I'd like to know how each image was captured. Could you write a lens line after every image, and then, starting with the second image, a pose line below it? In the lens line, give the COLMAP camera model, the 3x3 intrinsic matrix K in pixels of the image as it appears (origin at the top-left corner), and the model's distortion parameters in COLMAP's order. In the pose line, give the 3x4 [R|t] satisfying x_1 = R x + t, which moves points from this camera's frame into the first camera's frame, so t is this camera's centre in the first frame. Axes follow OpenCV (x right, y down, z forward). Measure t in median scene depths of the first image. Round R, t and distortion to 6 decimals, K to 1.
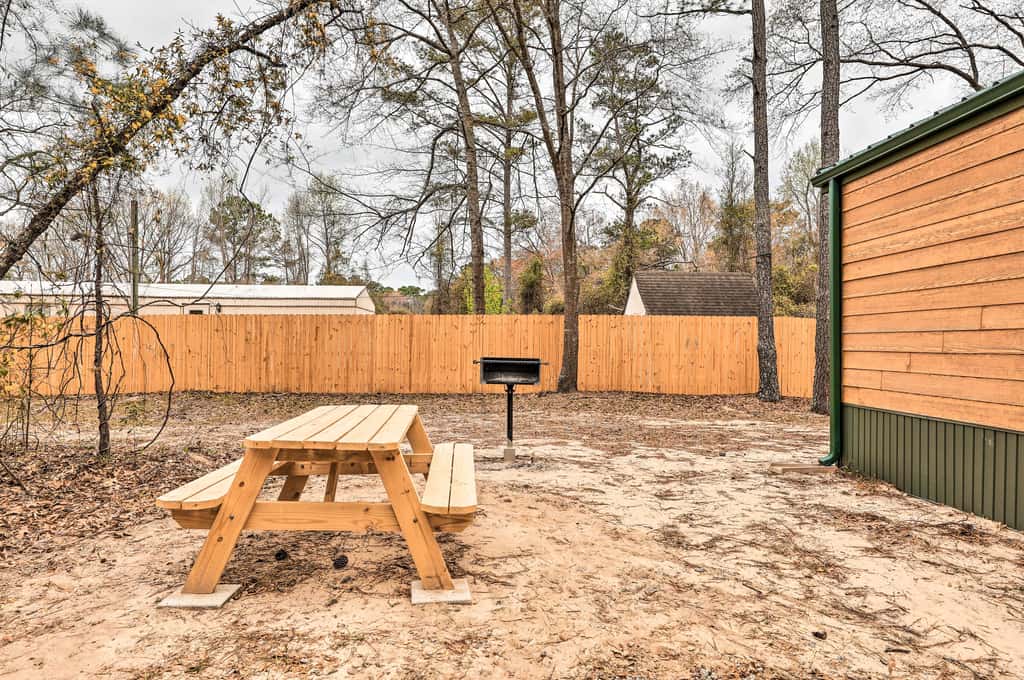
lens RADIAL K [[645.7, 0, 512.0], [0, 645.7, 340.0], [0, 0, 1]] dist [0.007815, 0.002640]
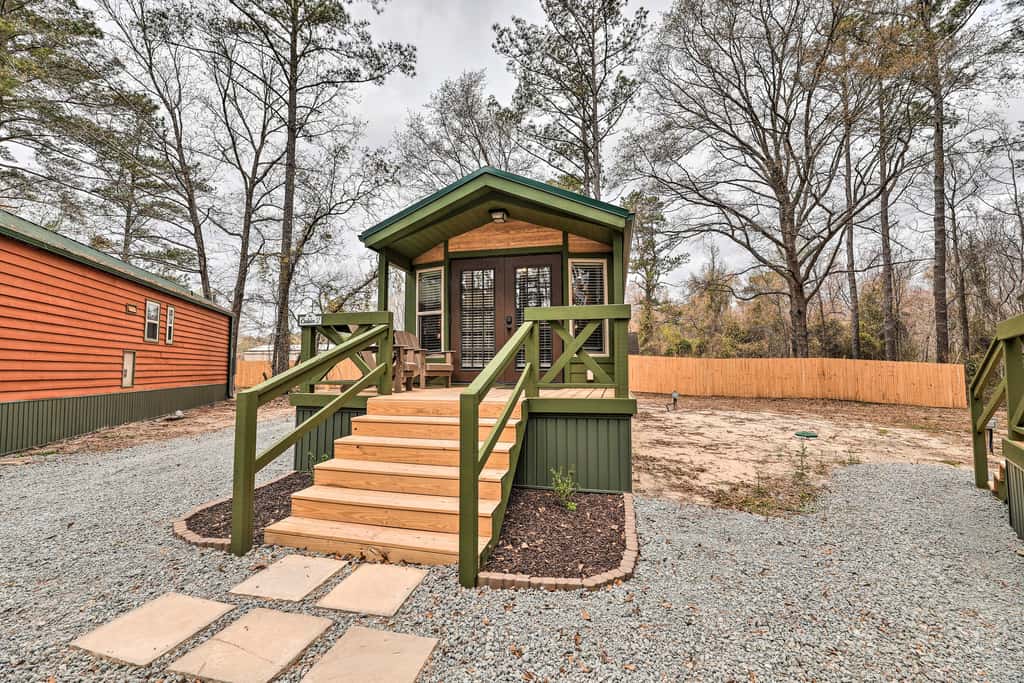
lens RADIAL K [[421.9, 0, 512.0], [0, 421.9, 341.5], [0, 0, 1]] dist [-0.001852, 0.000159]
pose [[0.953079, -0.025638, -0.301634, 1.174559], [0.005901, 0.997791, -0.066163, 0.029611], [0.302664, 0.061279, 0.951125, -1.086405]]
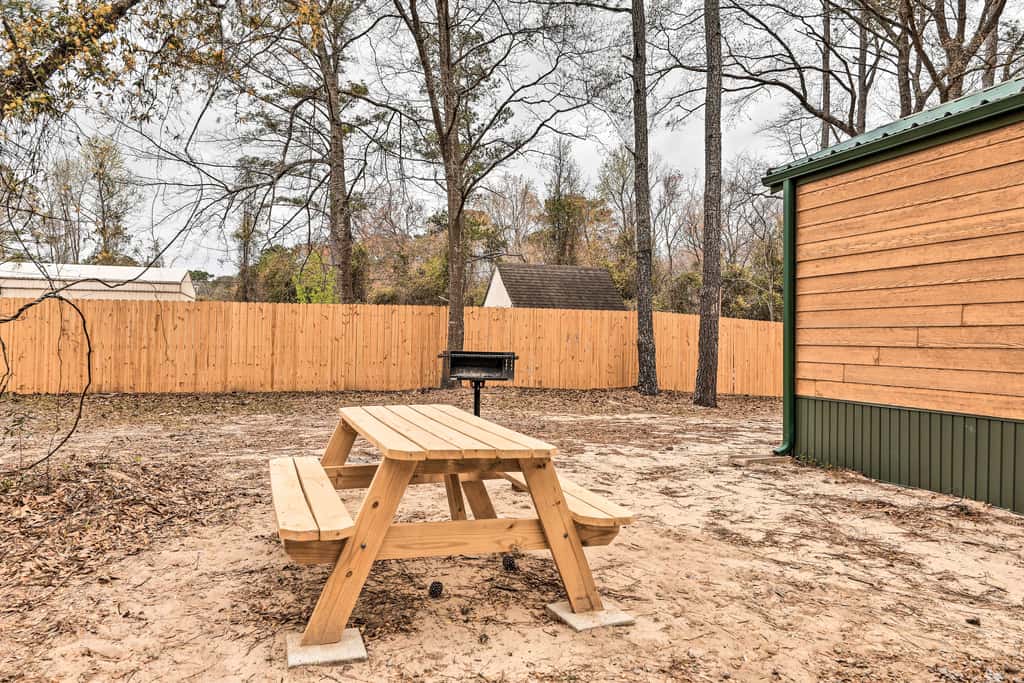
lens RADIAL K [[678.1, 0, 479.3], [0, 678.1, 327.7], [0, 0, 1]] dist [0.004542, 0.005353]
pose [[0.968807, 0.009640, 0.247629, -0.252664], [-0.007655, 0.999930, -0.008975, 0.002784], [-0.247698, 0.006800, 0.968813, 0.066959]]
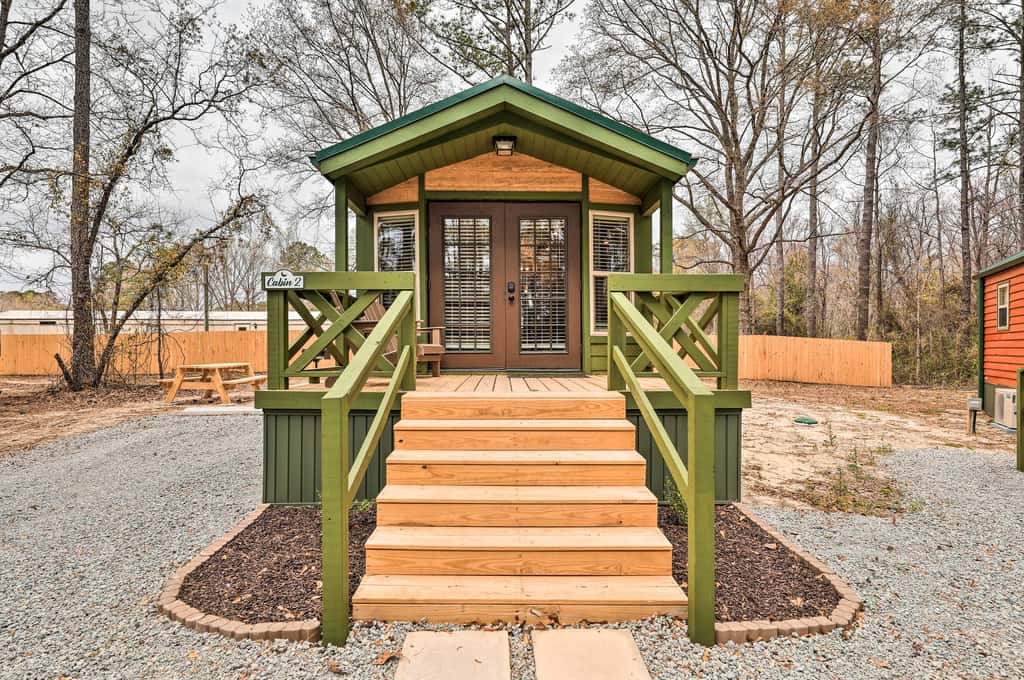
lens RADIAL K [[527.6, 0, 504.7], [0, 527.6, 347.5], [0, 0, 1]] dist [0.000974, 0.000449]
pose [[0.998135, -0.006404, -0.060703, 0.913153], [0.006630, 0.999972, 0.003525, 0.018549], [0.060679, -0.003921, 0.998150, -1.092776]]
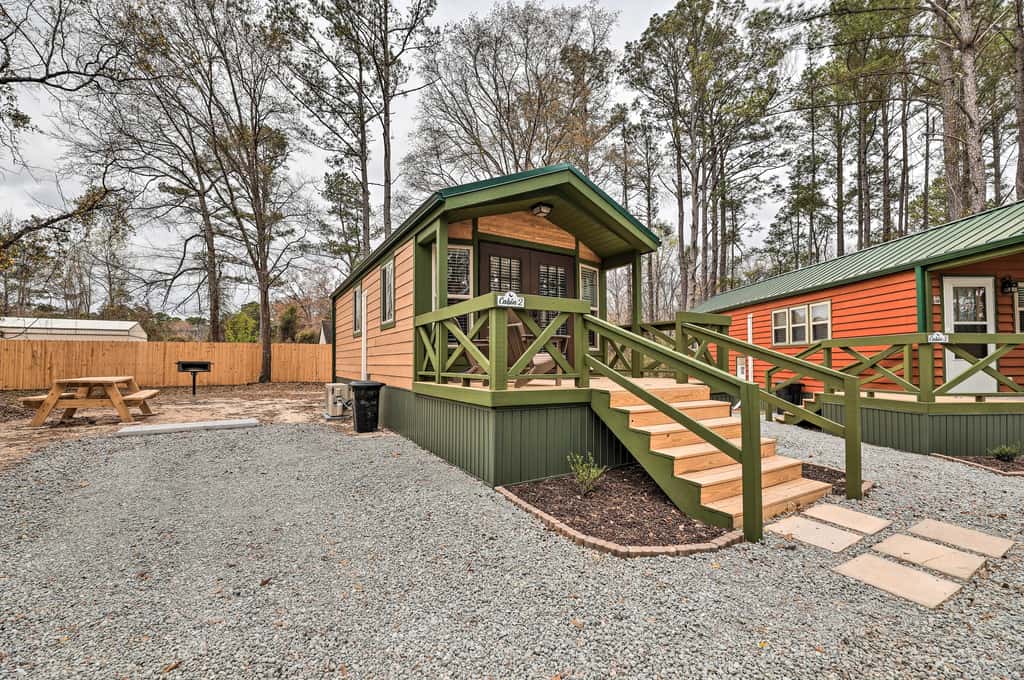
lens RADIAL K [[423.0, 0, 515.6], [0, 423.0, 353.6], [0, 0, 1]] dist [0.016305, -0.009175]
pose [[0.888032, 0.002440, 0.459775, 0.351720], [0.003672, 0.999916, -0.012399, 0.024392], [-0.459767, 0.012699, 0.887949, -1.035071]]
